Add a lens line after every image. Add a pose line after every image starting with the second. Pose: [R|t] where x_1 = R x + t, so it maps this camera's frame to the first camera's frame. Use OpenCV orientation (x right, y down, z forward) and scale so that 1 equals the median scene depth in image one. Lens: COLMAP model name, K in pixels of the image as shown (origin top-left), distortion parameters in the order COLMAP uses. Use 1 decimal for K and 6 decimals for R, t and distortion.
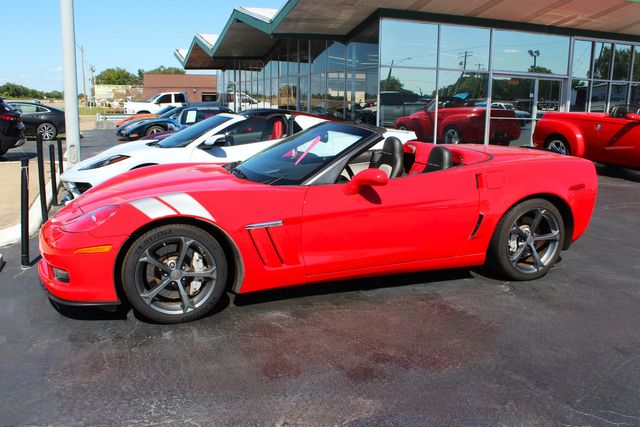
lens RADIAL K [[569.1, 0, 320.4], [0, 569.1, 221.2], [0, 0, 1]] dist [-0.186804, 0.188397]
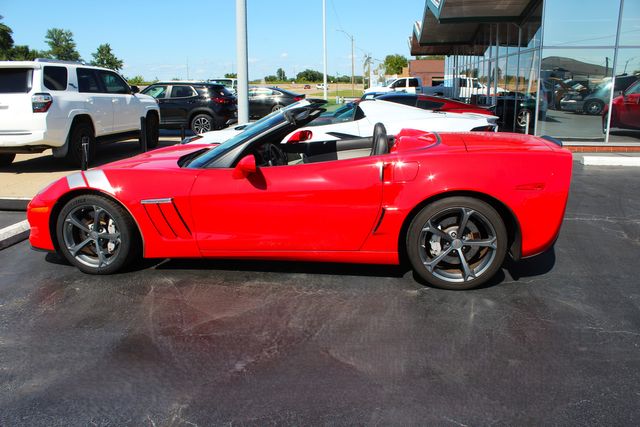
lens RADIAL K [[533.1, 0, 319.4], [0, 533.1, 217.3], [0, 0, 1]] dist [-0.174795, 0.158738]
pose [[0.878634, 0.092804, -0.468391, 0.573206], [-0.075909, 0.995604, 0.054869, -0.036392], [0.471424, -0.012655, 0.881816, 0.180660]]
